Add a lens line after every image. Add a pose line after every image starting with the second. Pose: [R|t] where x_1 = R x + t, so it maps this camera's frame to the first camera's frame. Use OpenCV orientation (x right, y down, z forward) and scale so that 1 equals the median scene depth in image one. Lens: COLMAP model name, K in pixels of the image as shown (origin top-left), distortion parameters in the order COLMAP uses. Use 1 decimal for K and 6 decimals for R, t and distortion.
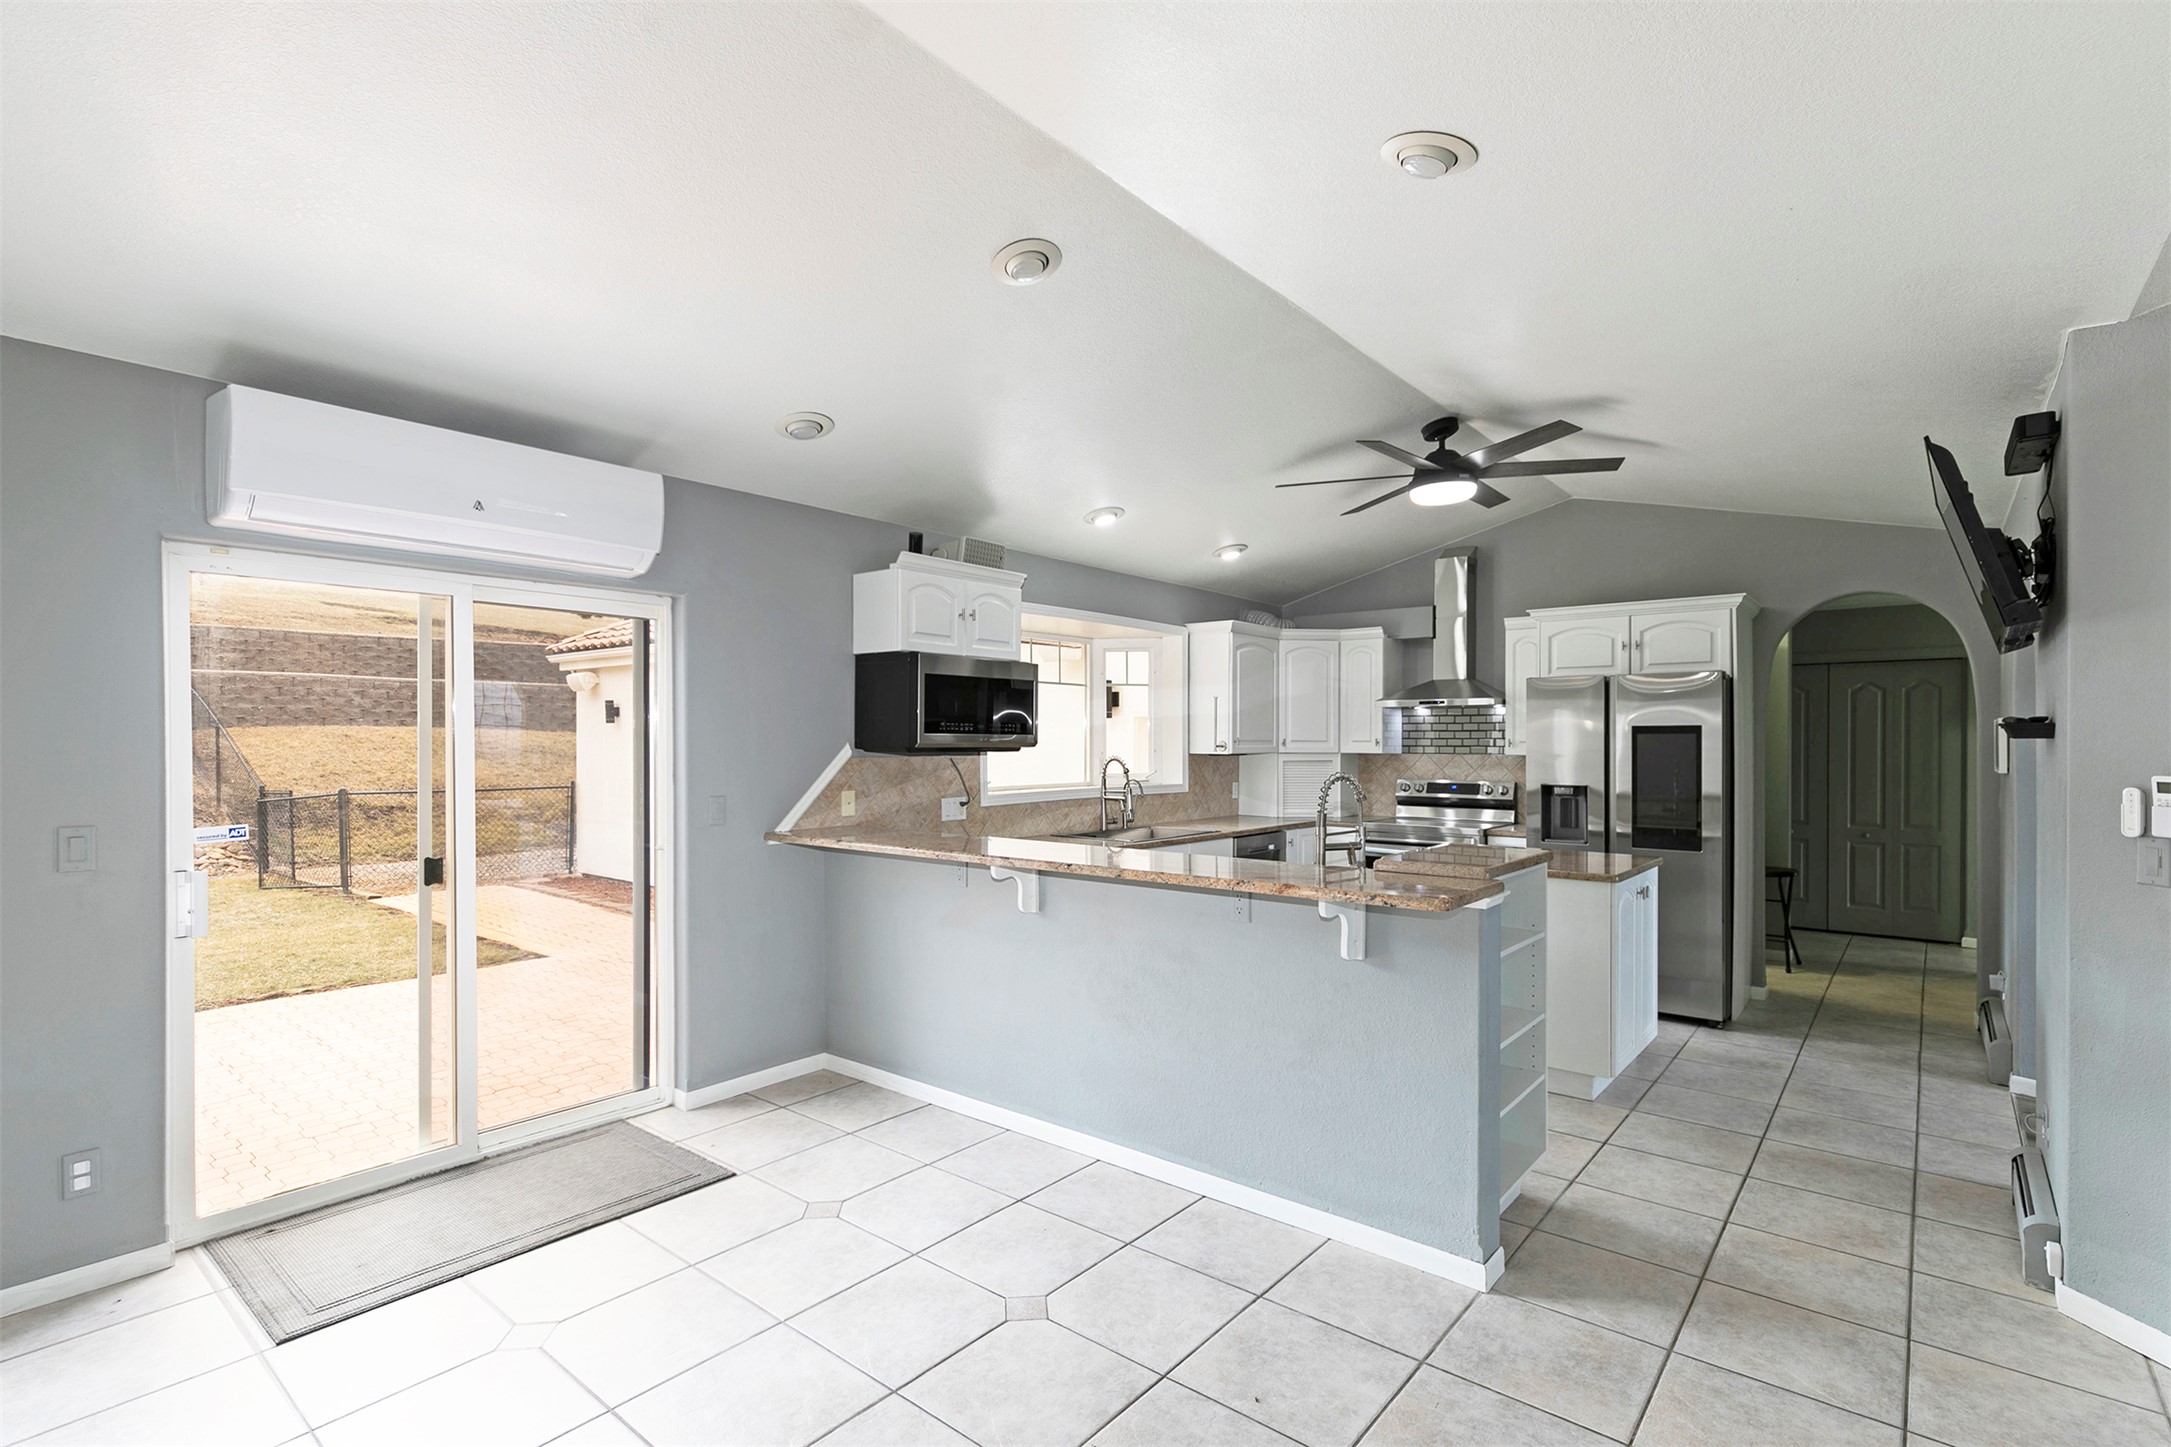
lens RADIAL K [[992.0, 0, 1120.1], [0, 992.0, 754.2], [0, 0, 1]] dist [0.007483, 0.001445]
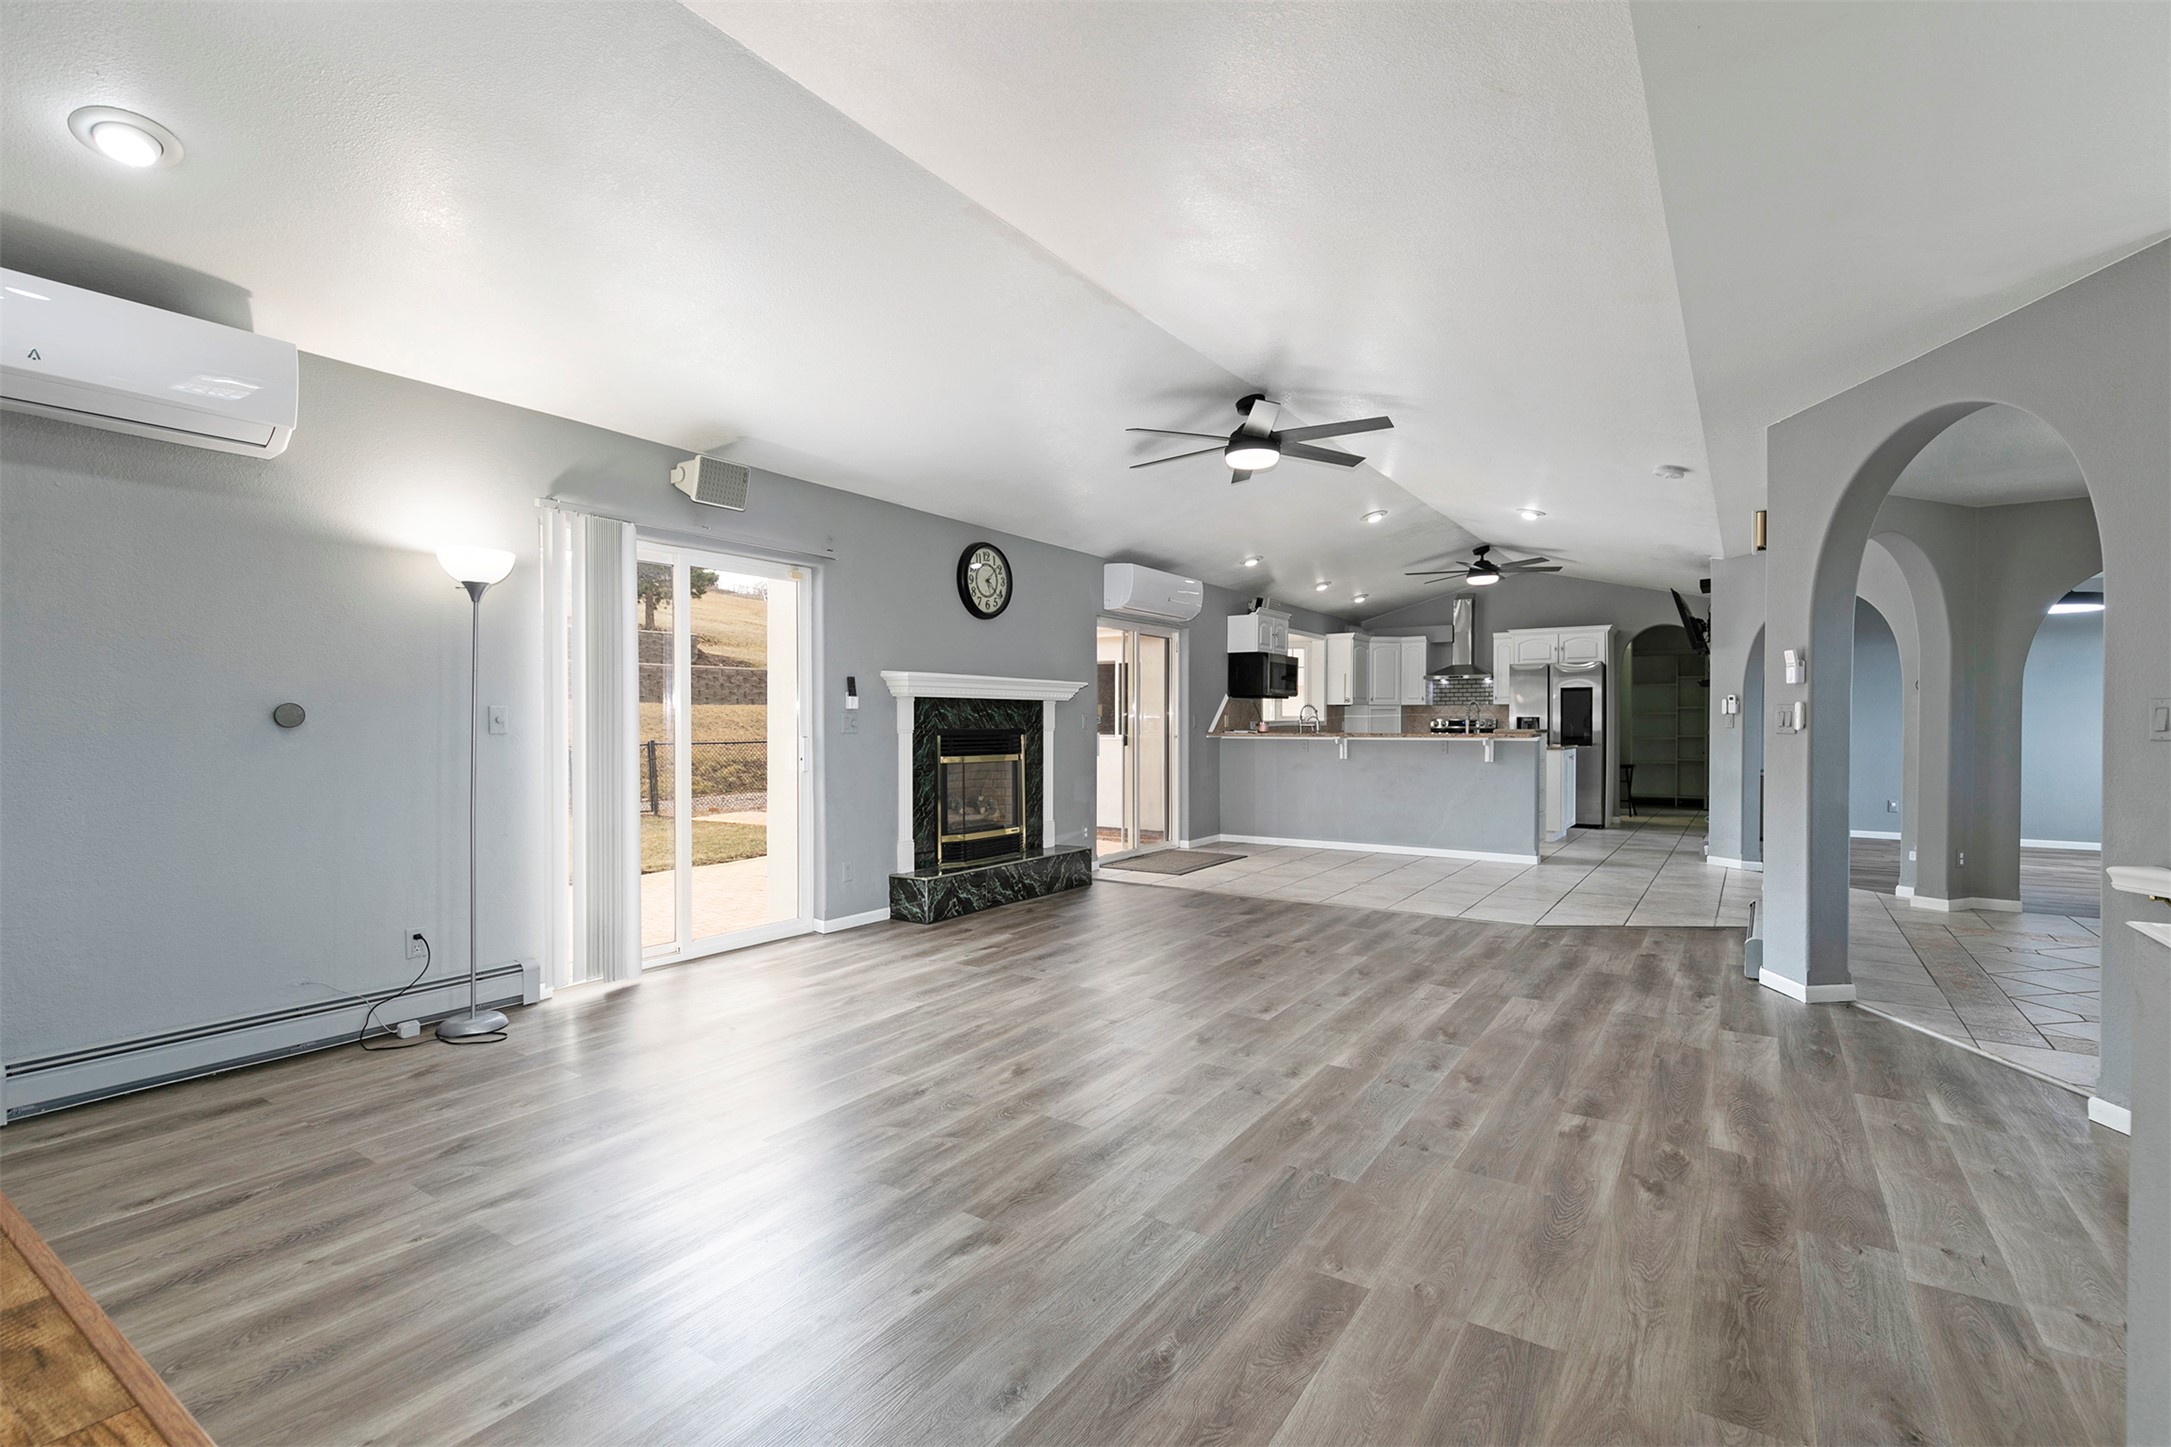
lens RADIAL K [[992.0, 0, 1113.5], [0, 992.0, 742.0], [0, 0, 1]] dist [0.007483, 0.001445]
pose [[0.993723, -0.003774, 0.111805, -0.670109], [0.002756, 0.999953, 0.009256, 0.065025], [-0.111834, -0.008890, 0.993687, -0.997010]]
